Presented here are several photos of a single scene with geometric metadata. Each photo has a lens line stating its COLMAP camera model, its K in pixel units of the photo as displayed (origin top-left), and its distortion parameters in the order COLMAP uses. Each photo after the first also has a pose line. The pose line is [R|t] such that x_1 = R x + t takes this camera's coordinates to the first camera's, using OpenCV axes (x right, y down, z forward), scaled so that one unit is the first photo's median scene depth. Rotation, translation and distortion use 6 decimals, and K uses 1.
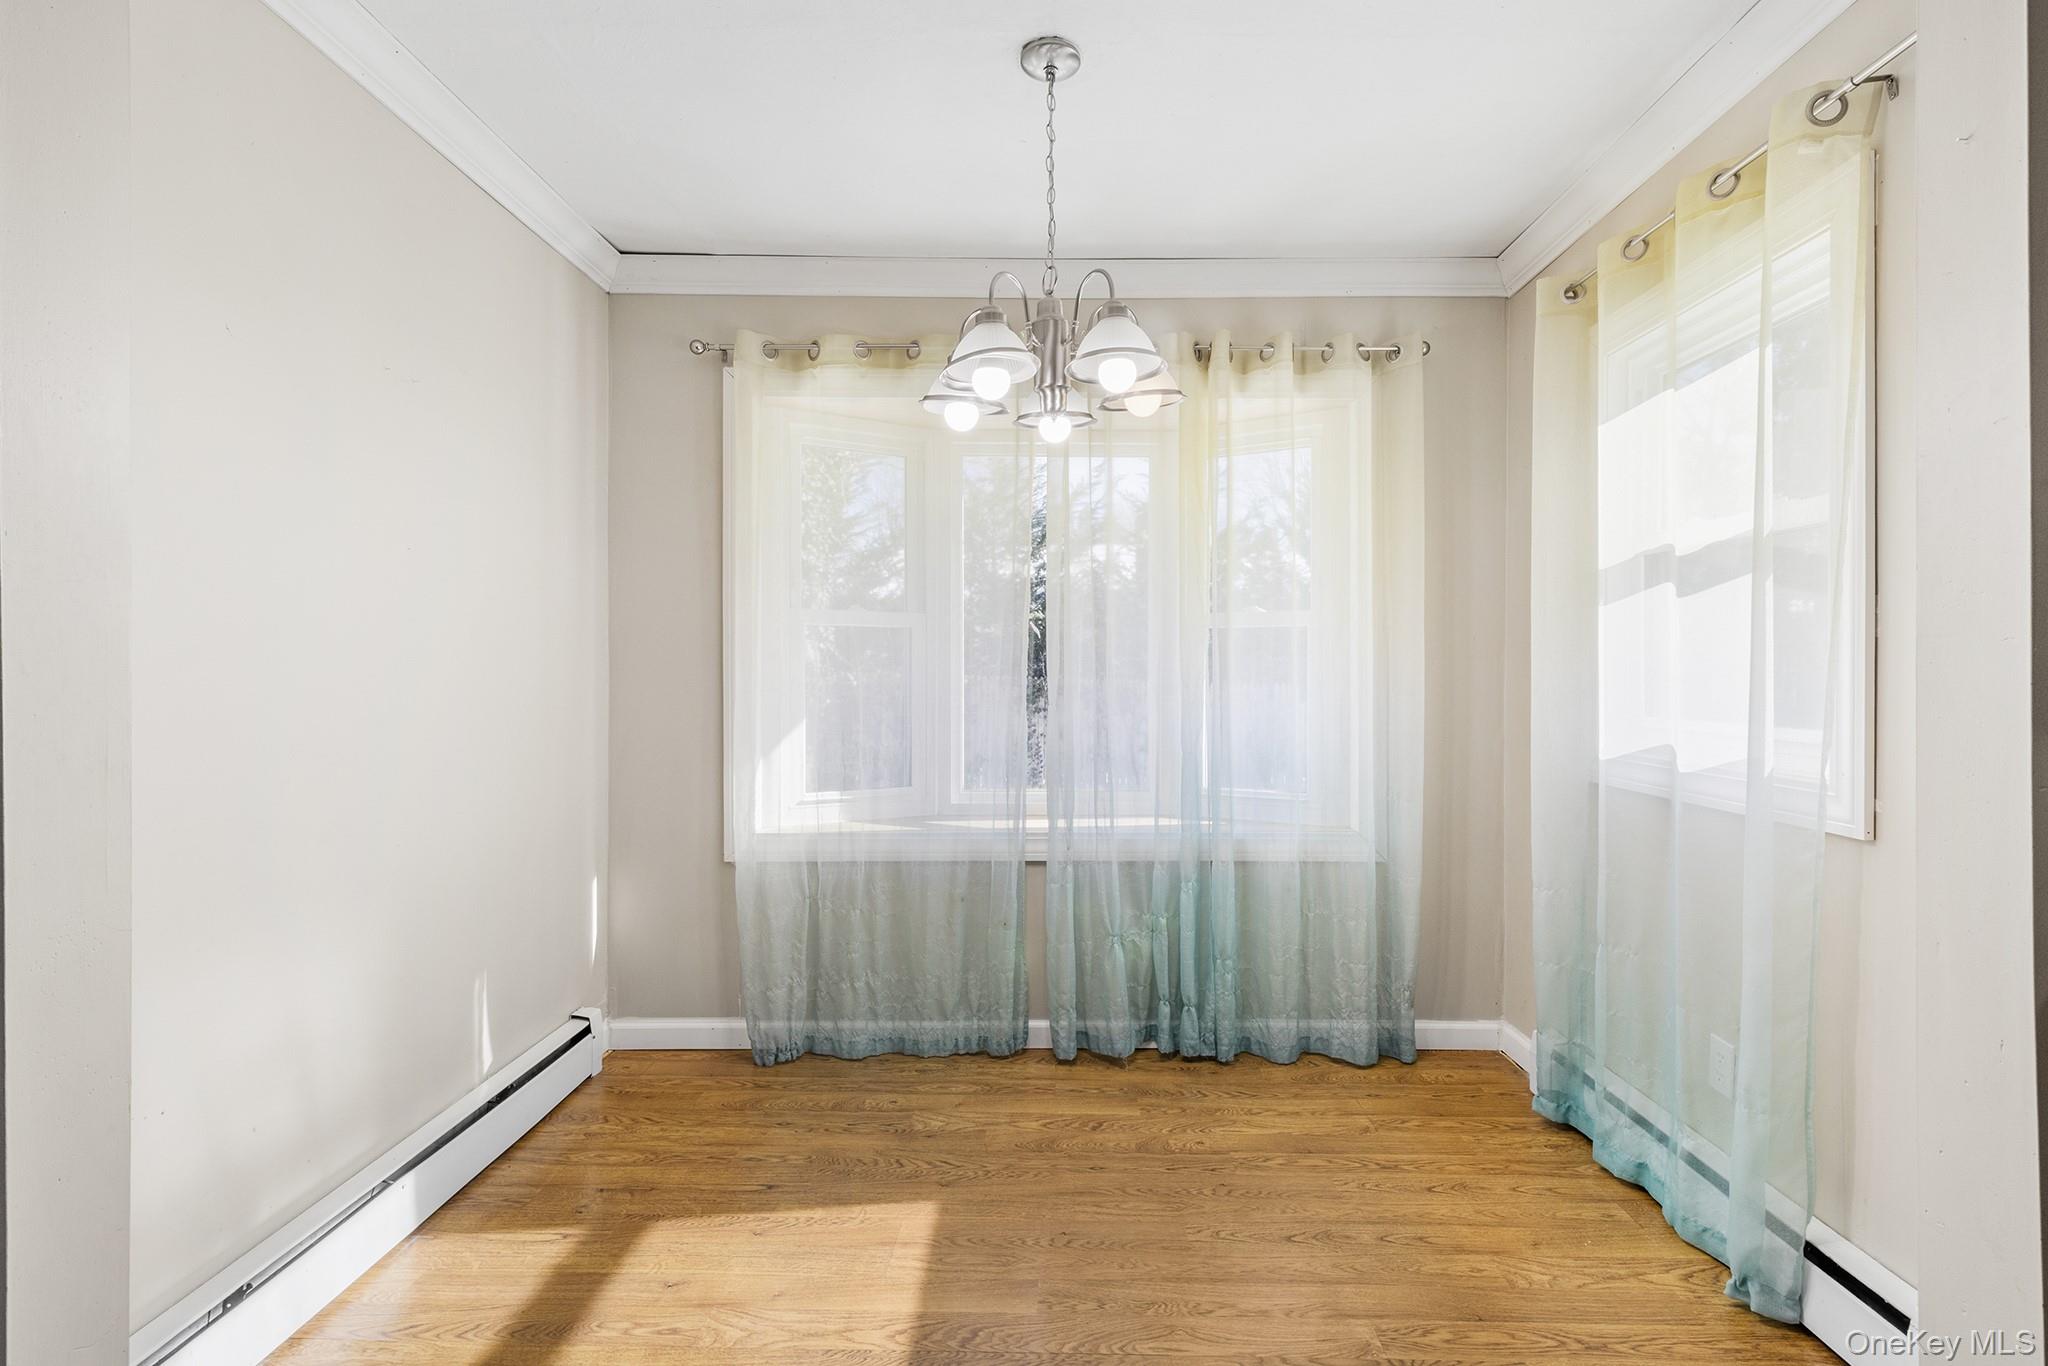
lens RADIAL K [[960.6, 0, 1043.0], [0, 960.6, 674.0], [0, 0, 1]] dist [0.004873, -0.001086]
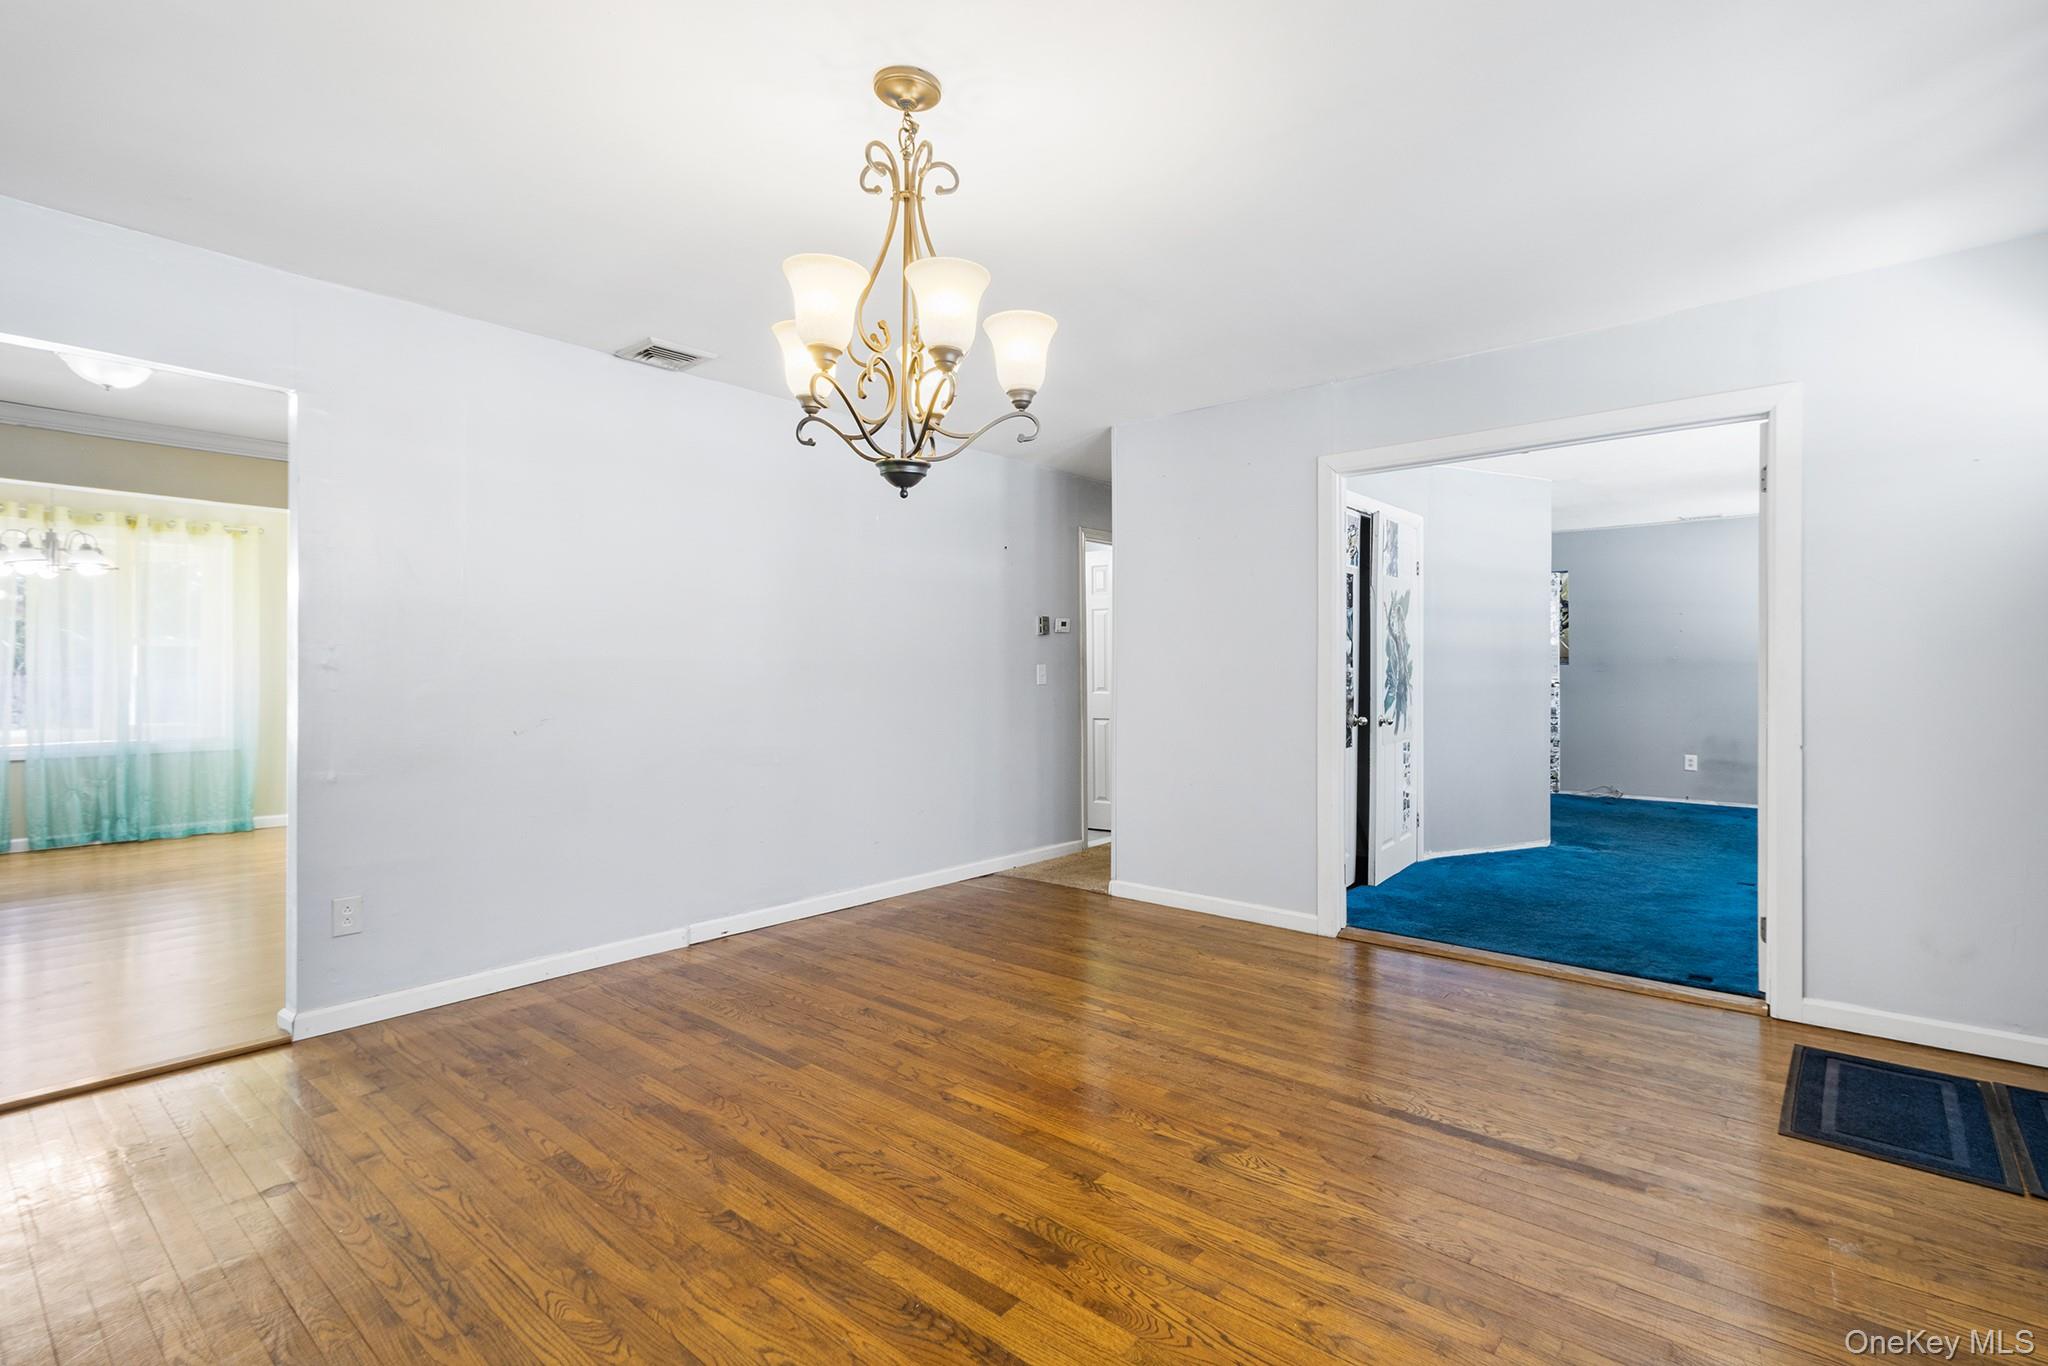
lens RADIAL K [[960.0, 0, 1058.4], [0, 960.0, 668.9], [0, 0, 1]] dist [0.005315, -0.000730]
pose [[0.608205, 0.003632, 0.793772, -0.292622], [0.000062, 0.999989, -0.004623, 0.011695], [-0.793780, 0.002861, 0.608198, -2.016212]]
